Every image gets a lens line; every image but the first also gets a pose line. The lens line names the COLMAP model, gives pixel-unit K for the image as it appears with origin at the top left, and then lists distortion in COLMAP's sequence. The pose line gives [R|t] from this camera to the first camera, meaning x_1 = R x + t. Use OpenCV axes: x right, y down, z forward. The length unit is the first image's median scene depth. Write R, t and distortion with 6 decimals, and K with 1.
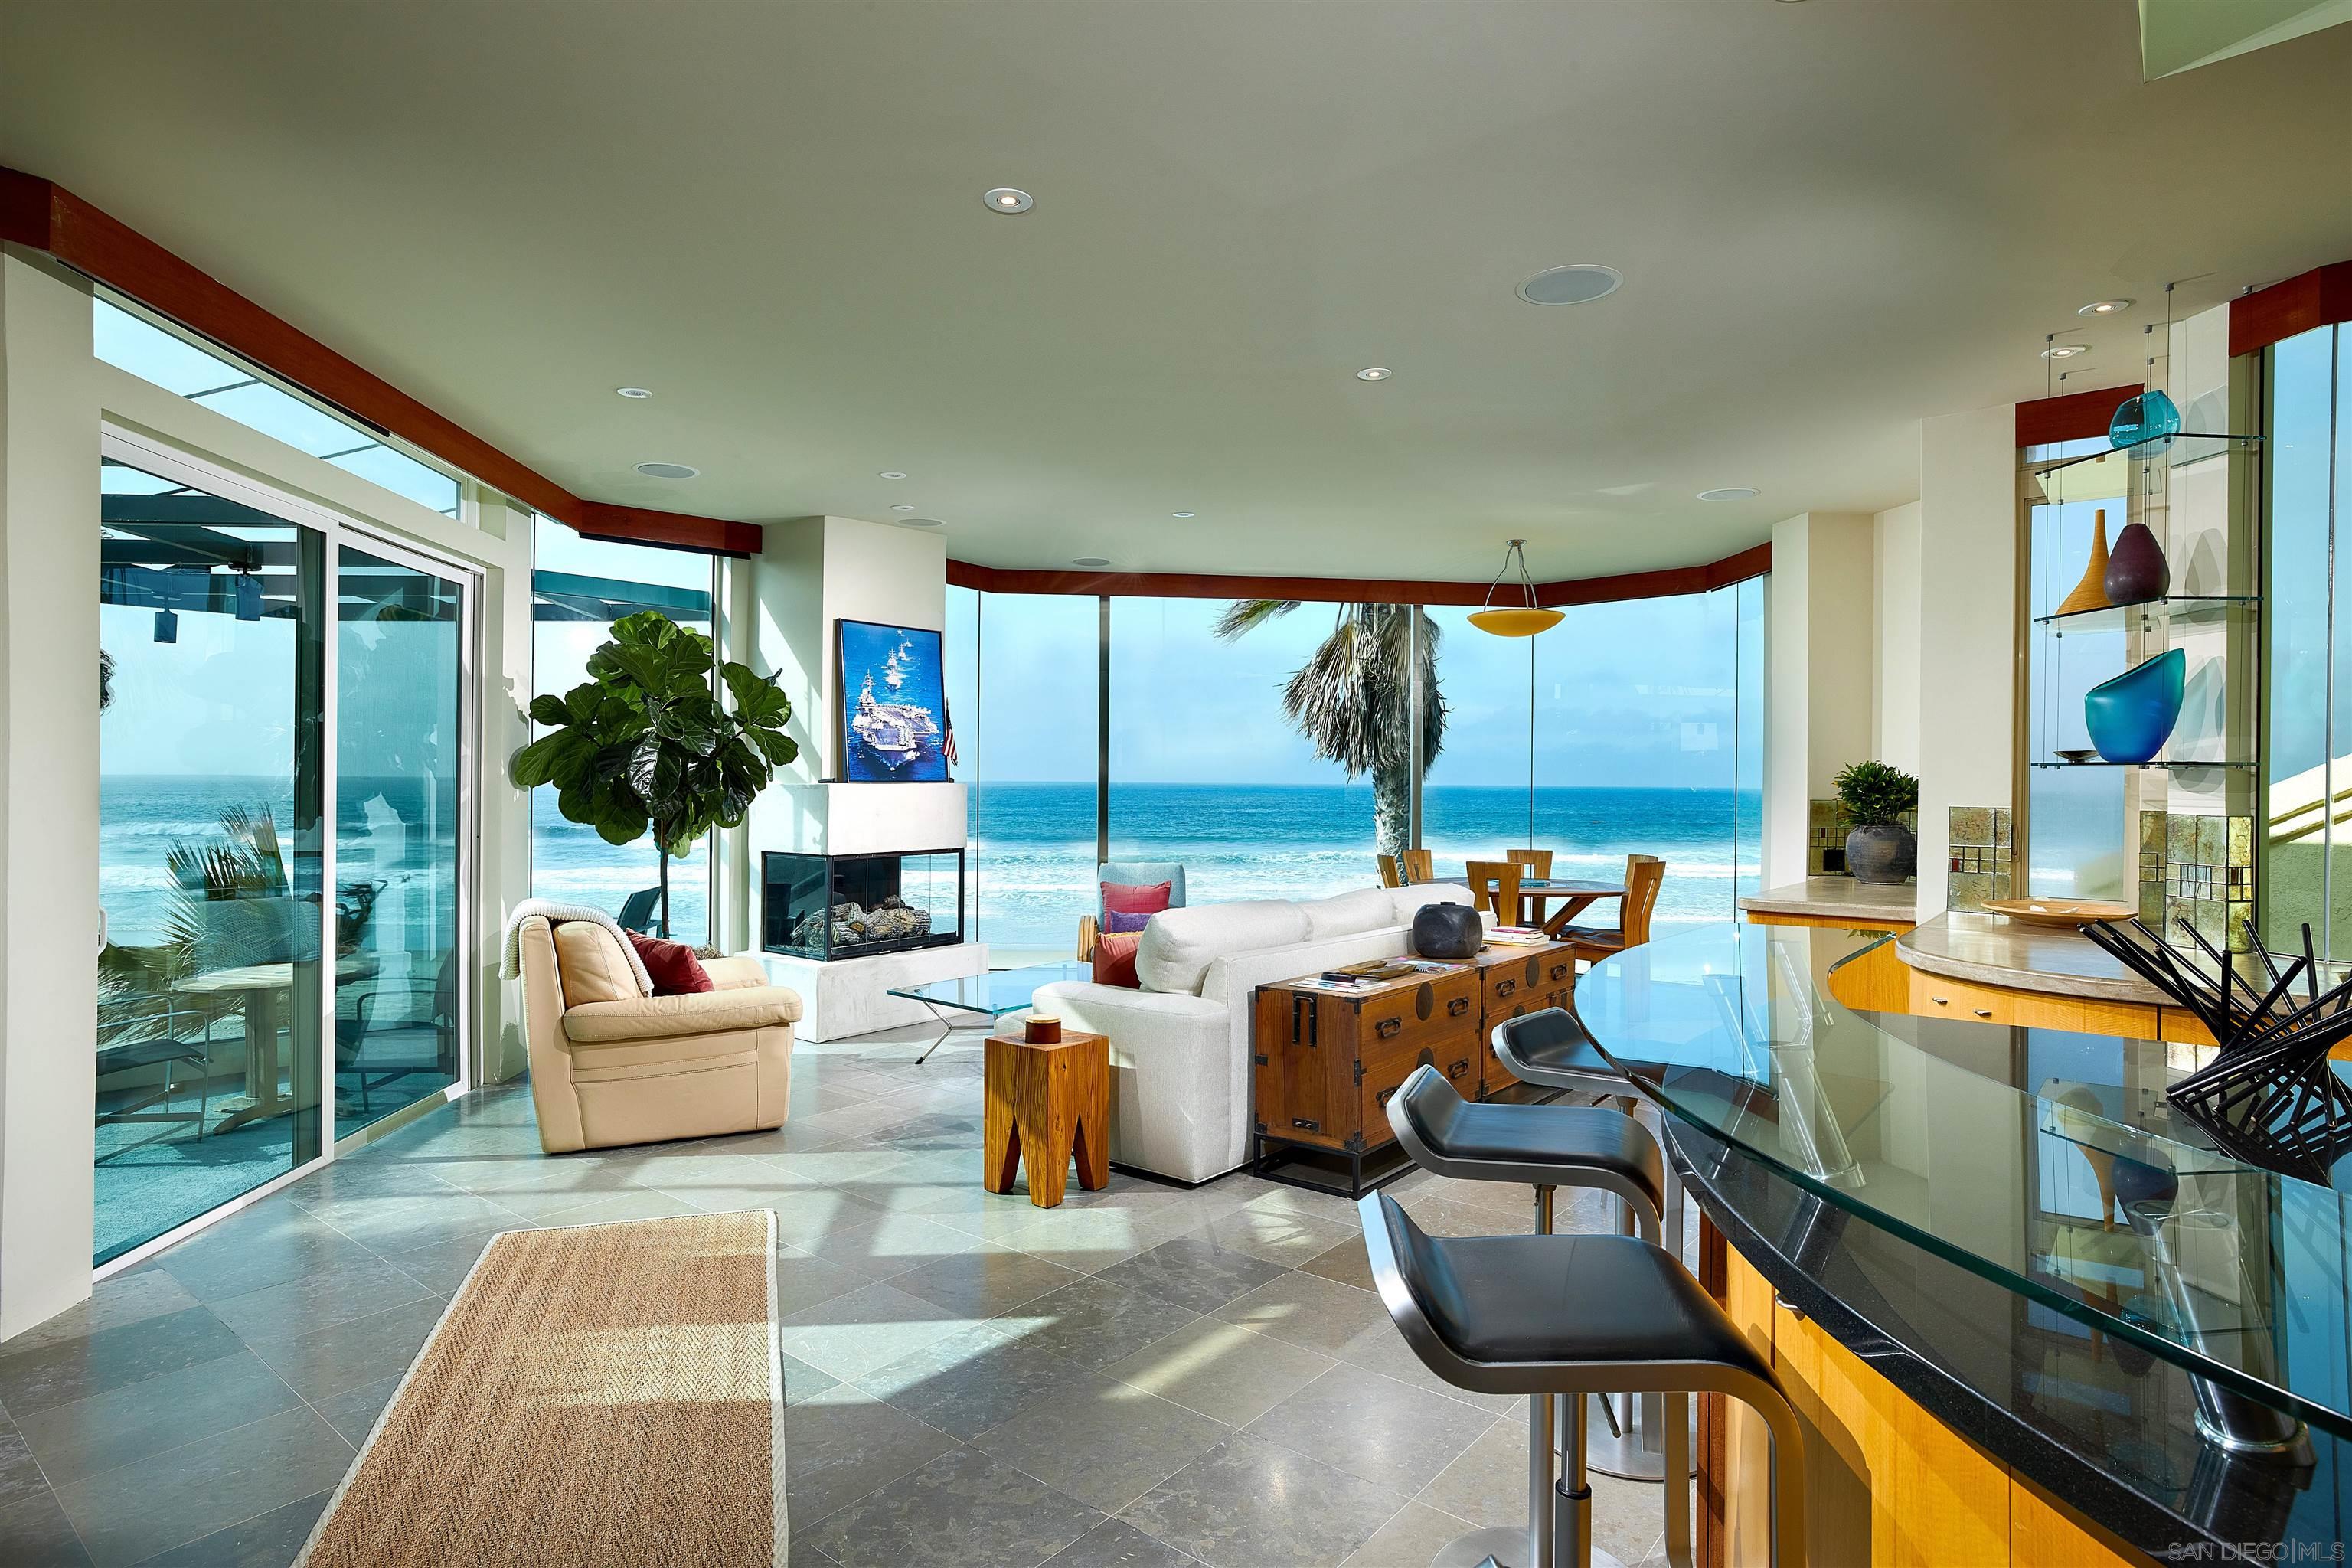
lens RADIAL K [[1299.8, 0, 1176.0], [0, 1299.8, 784.0], [0, 0, 1]] dist [-0.038293, 0.032568]
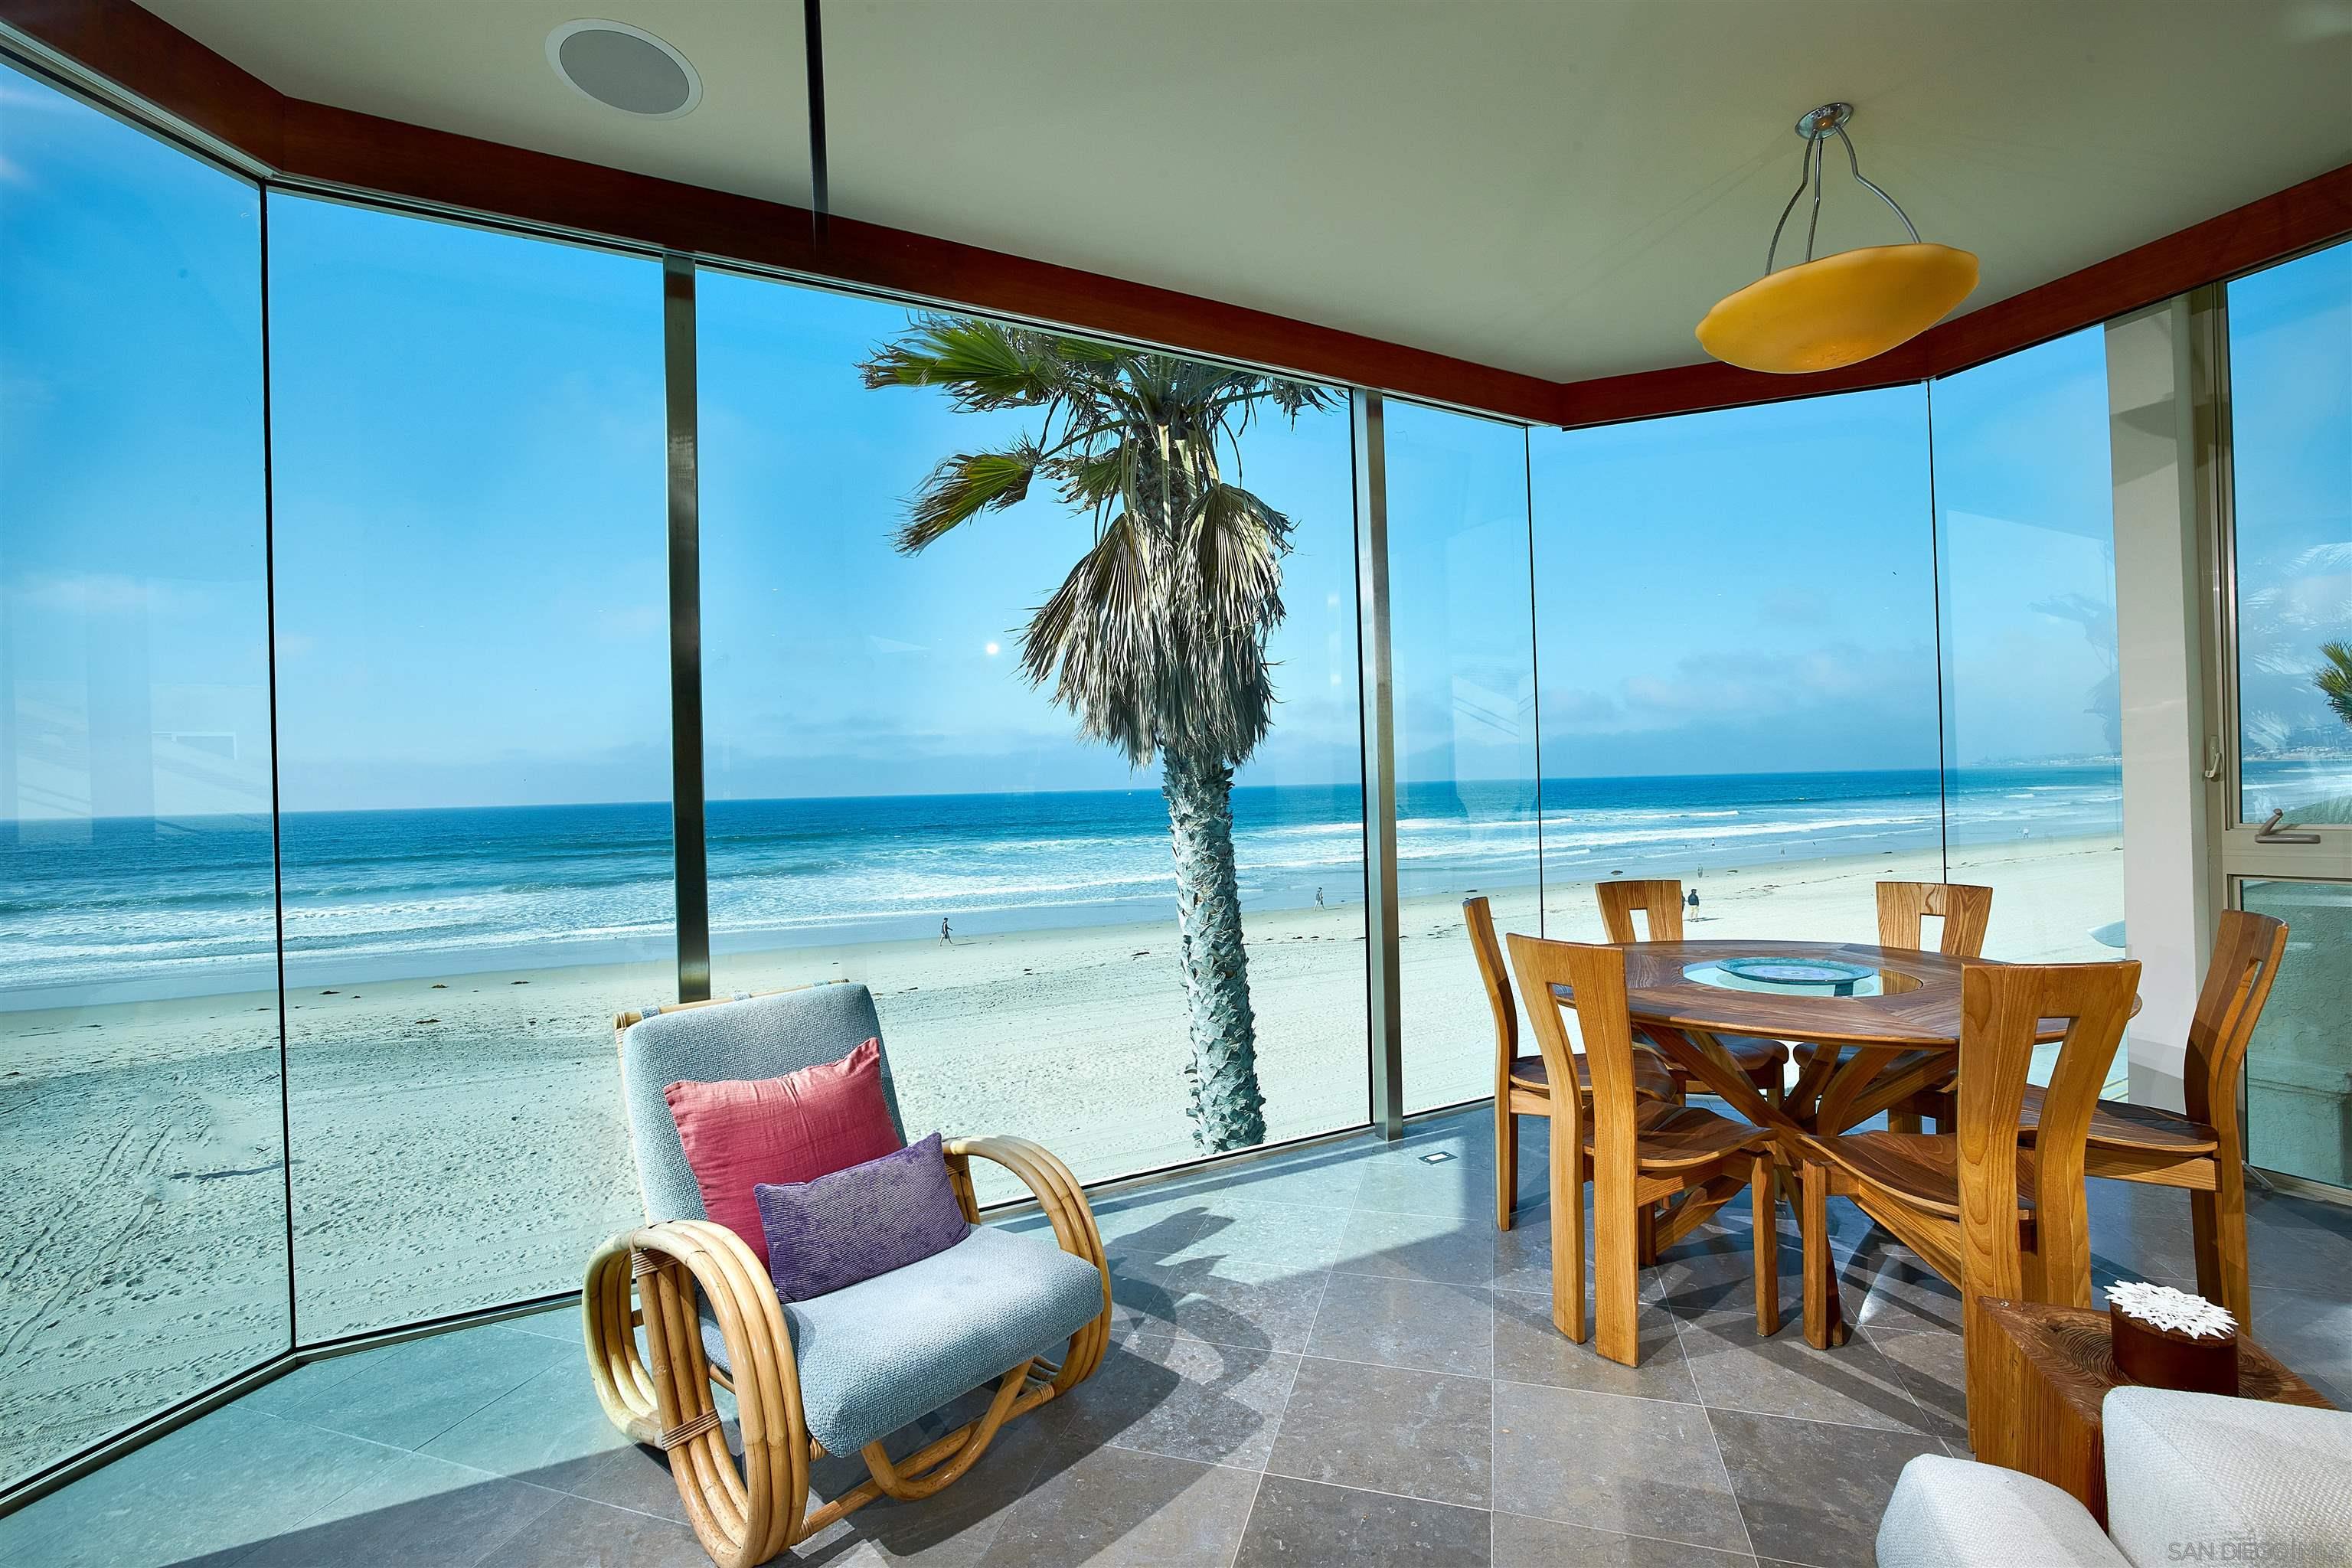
lens RADIAL K [[1017.5, 0, 1159.5], [0, 1017.5, 786.6], [0, 0, 1]] dist [-0.017840, 0.000289]
pose [[0.931946, -0.036564, 0.360748, -0.048109], [0.038555, 0.999255, 0.001680, 0.007535], [-0.360540, 0.012343, 0.932662, 0.835196]]
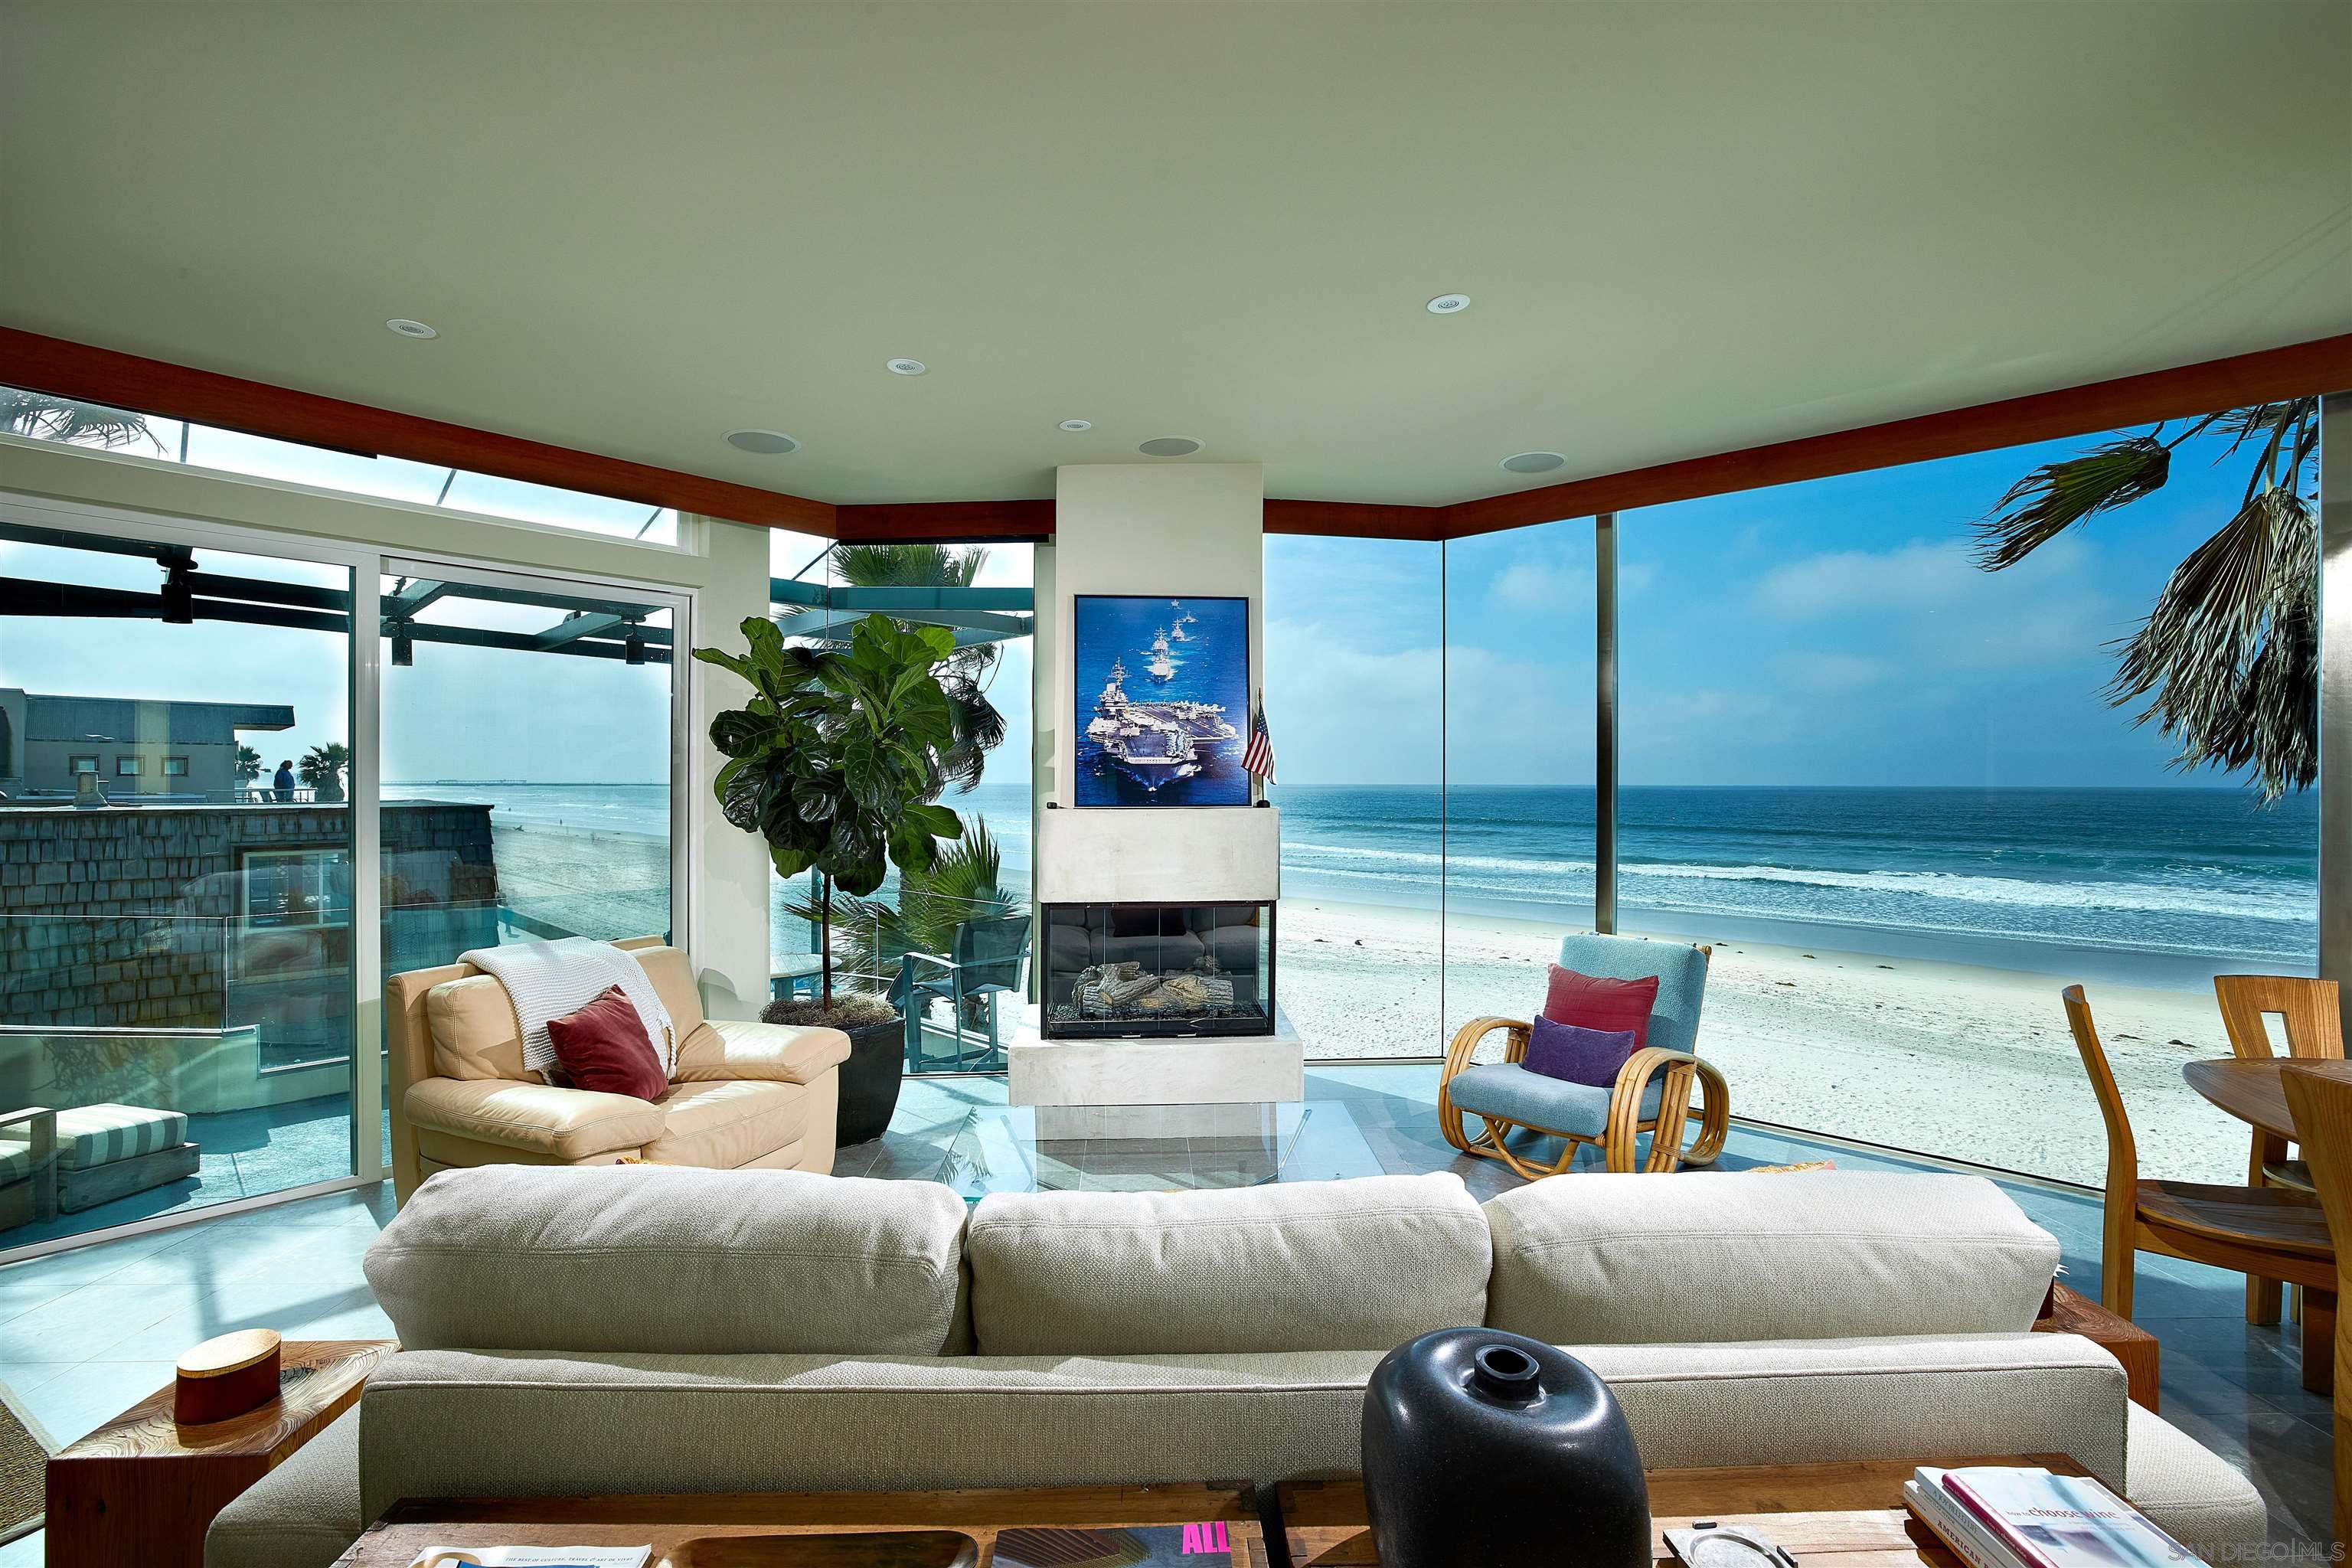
lens RADIAL K [[1017.5, 0, 1159.5], [0, 1017.5, 786.6], [0, 0, 1]] dist [-0.017840, 0.000289]
pose [[0.660647, -0.006851, -0.750666, 0.221741], [0.003231, 0.999975, -0.006283, -0.009464], [0.750690, 0.001726, 0.660652, 0.623082]]
